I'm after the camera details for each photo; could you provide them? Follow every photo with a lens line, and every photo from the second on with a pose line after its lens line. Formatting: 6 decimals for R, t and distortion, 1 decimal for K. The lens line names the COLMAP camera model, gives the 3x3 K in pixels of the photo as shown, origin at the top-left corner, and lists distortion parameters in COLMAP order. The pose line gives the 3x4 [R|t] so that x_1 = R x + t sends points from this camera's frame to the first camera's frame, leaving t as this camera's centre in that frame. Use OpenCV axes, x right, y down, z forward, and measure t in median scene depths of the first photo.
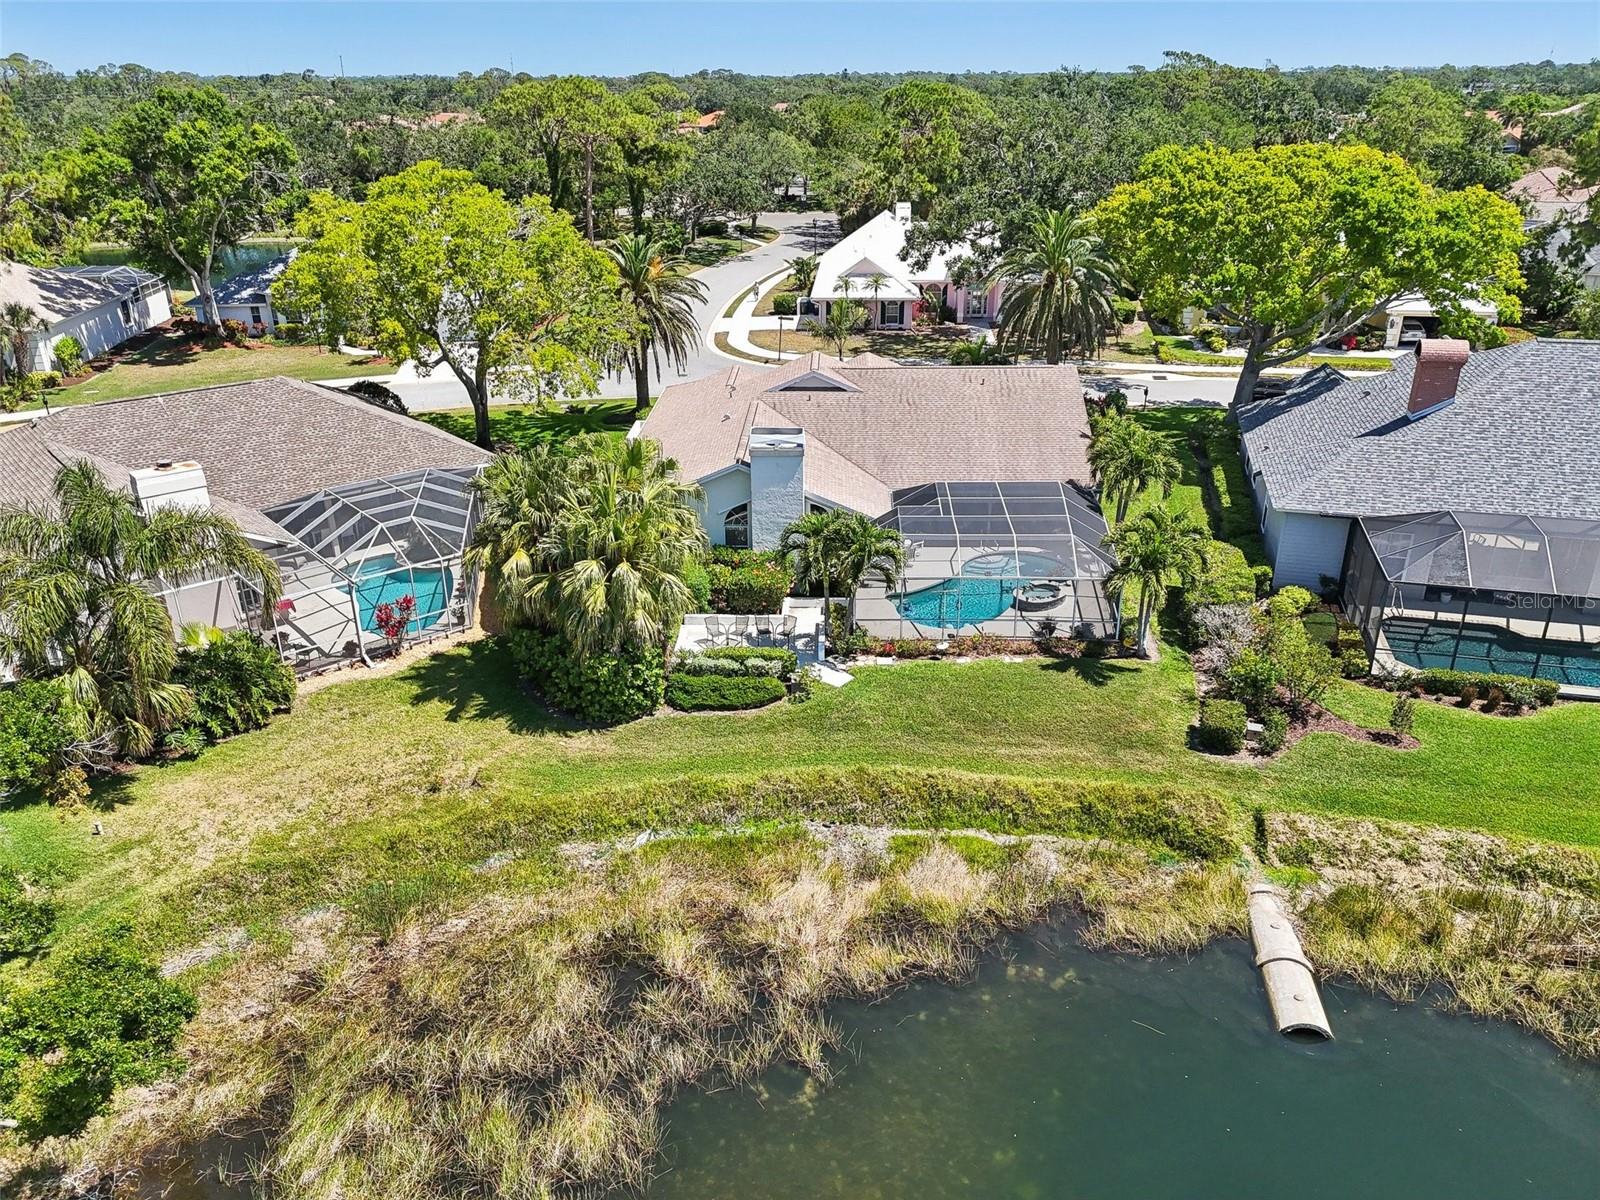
lens RADIAL K [[1201.1, 0, 809.3], [0, 1201.1, 596.2], [0, 0, 1]] dist [0.058913, -0.034030]
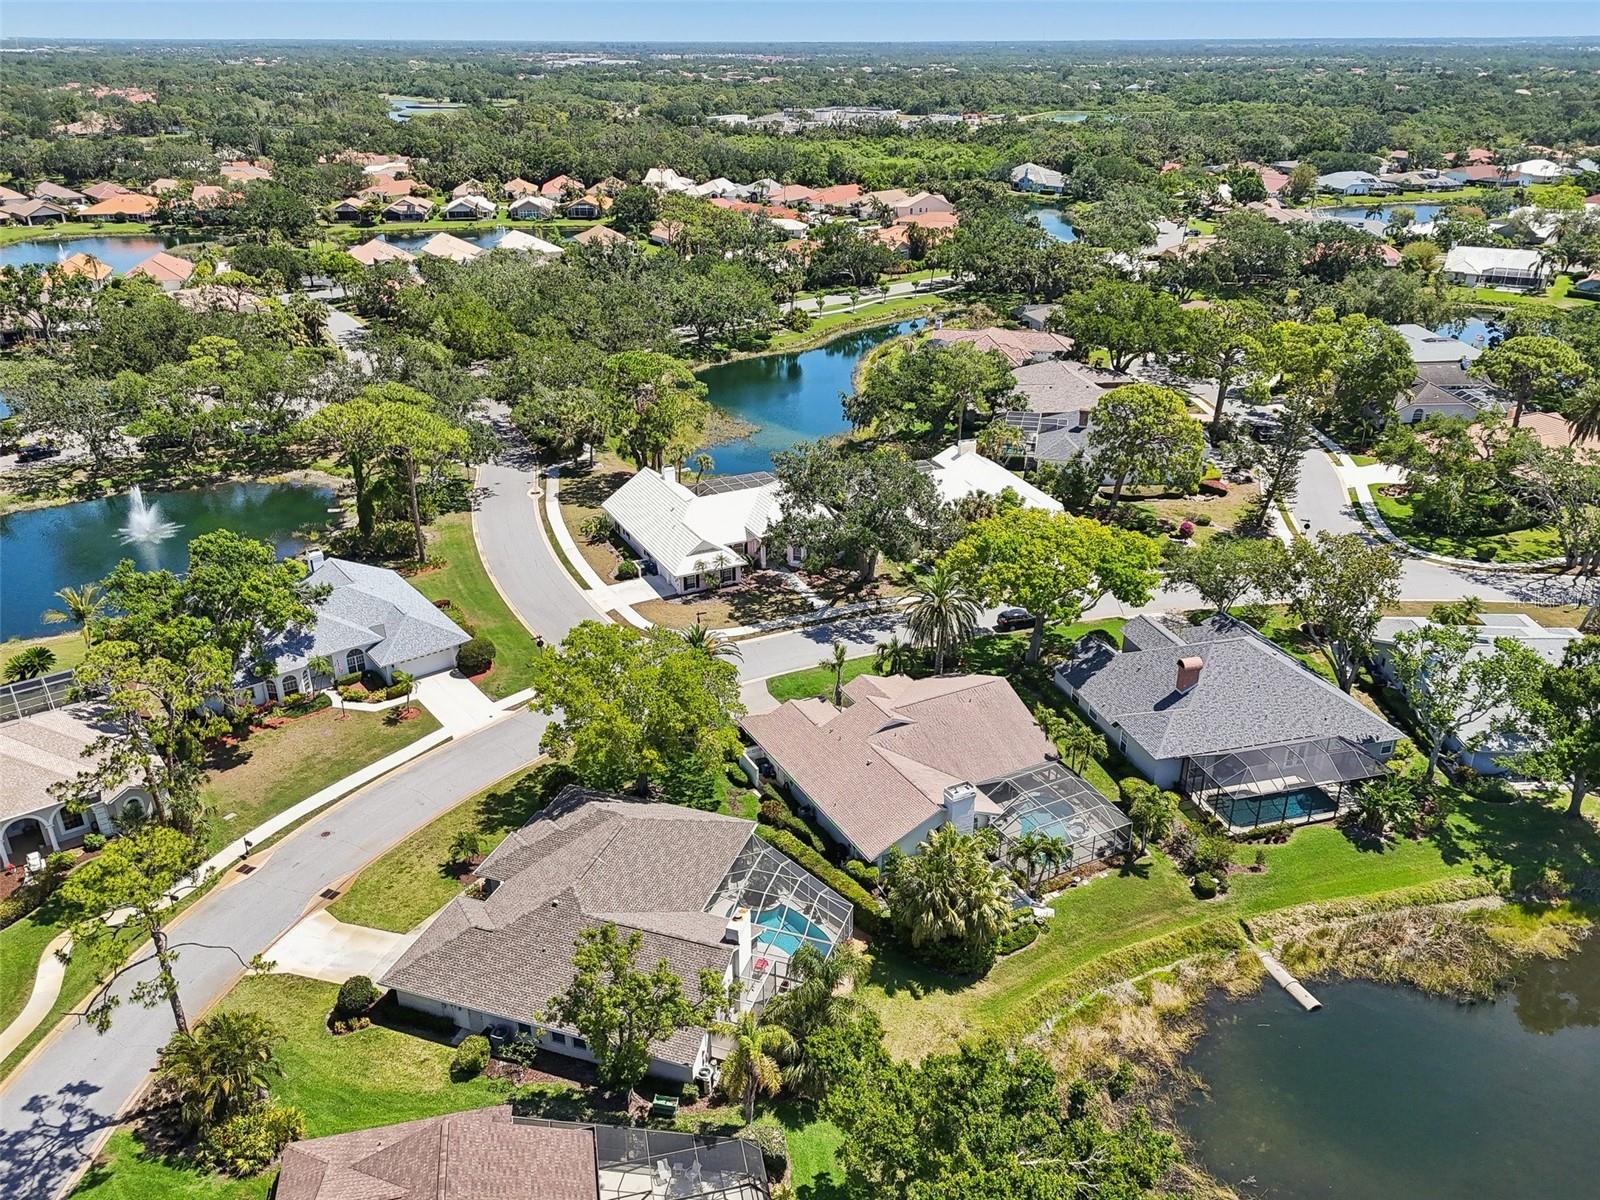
lens RADIAL K [[1201.1, 0, 799.2], [0, 1201.1, 604.8], [0, 0, 1]] dist [0.058913, -0.034030]
pose [[0.868416, -0.216839, 0.445909, -1.232092], [0.200988, 0.976053, 0.083213, -0.751804], [-0.453274, 0.017358, 0.891202, -0.726079]]
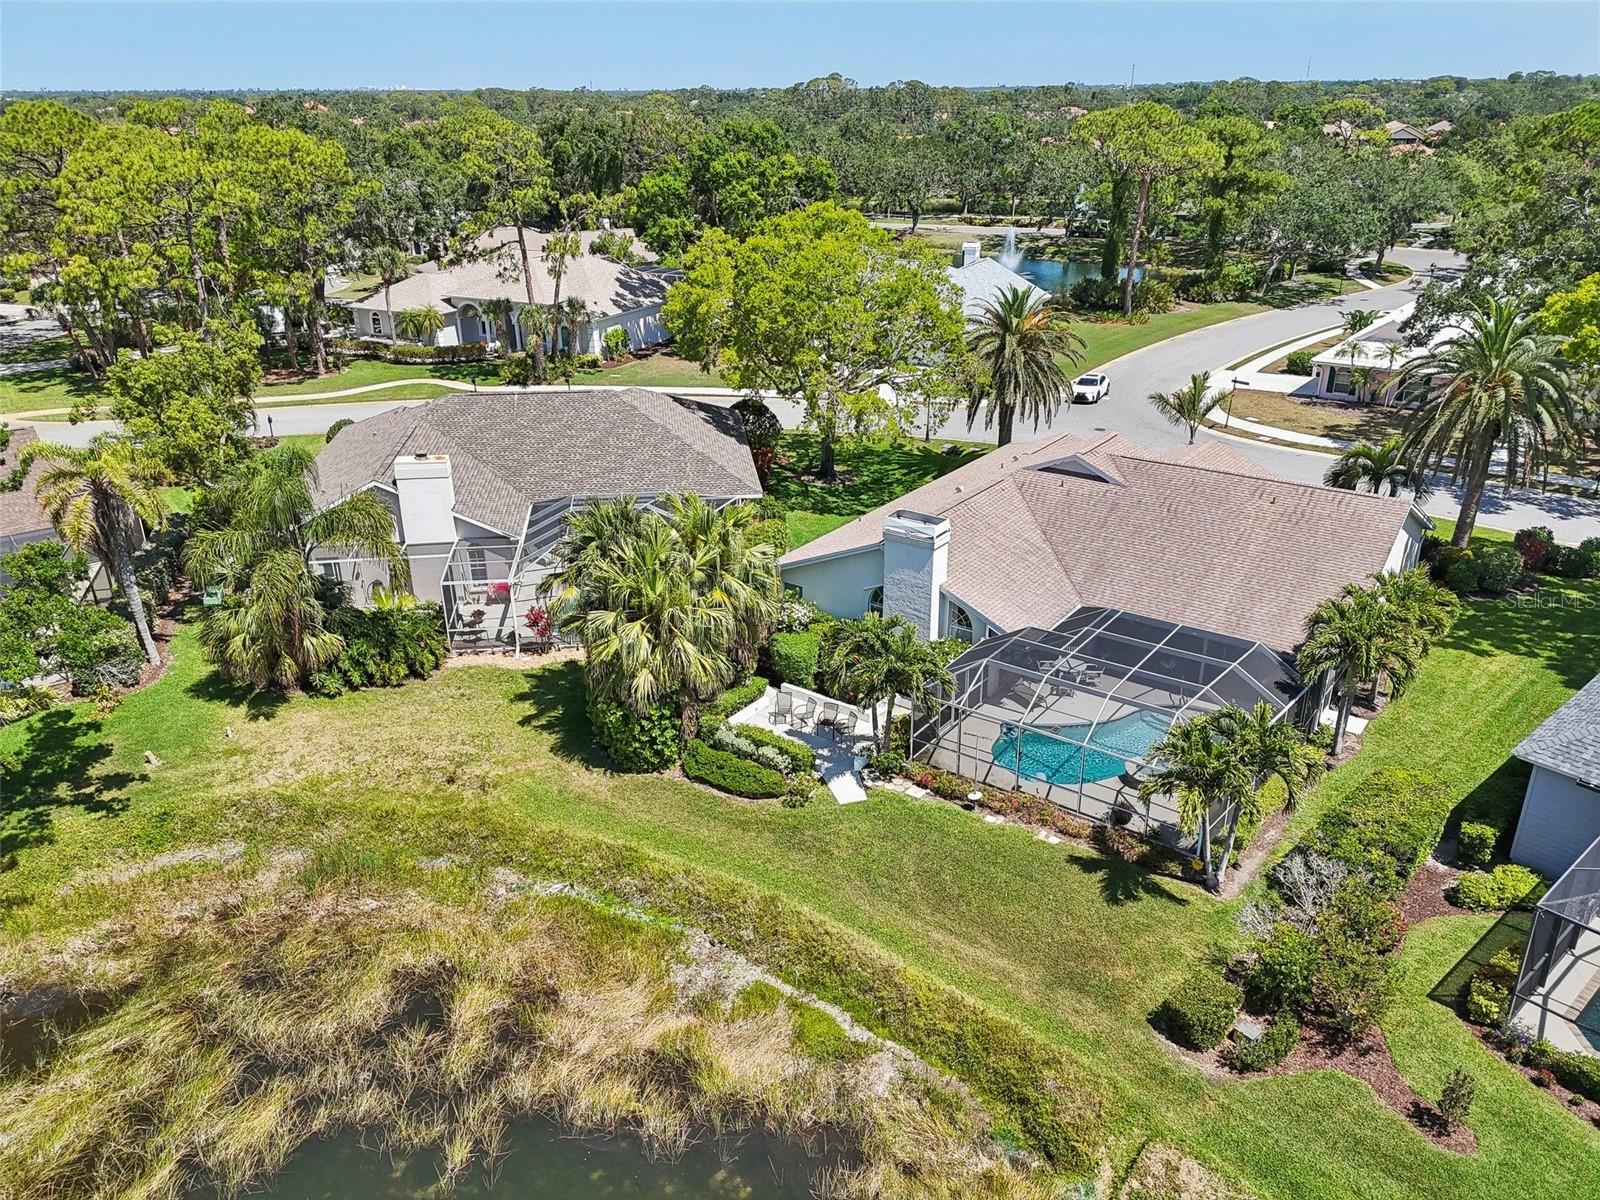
lens RADIAL K [[1201.1, 0, 791.4], [0, 1201.1, 593.7], [0, 0, 1]] dist [0.058913, -0.034030]
pose [[0.823579, 0.217562, -0.523818, 0.454722], [-0.220222, 0.973713, 0.058175, -0.130621], [0.522705, 0.067444, 0.849841, 0.190655]]
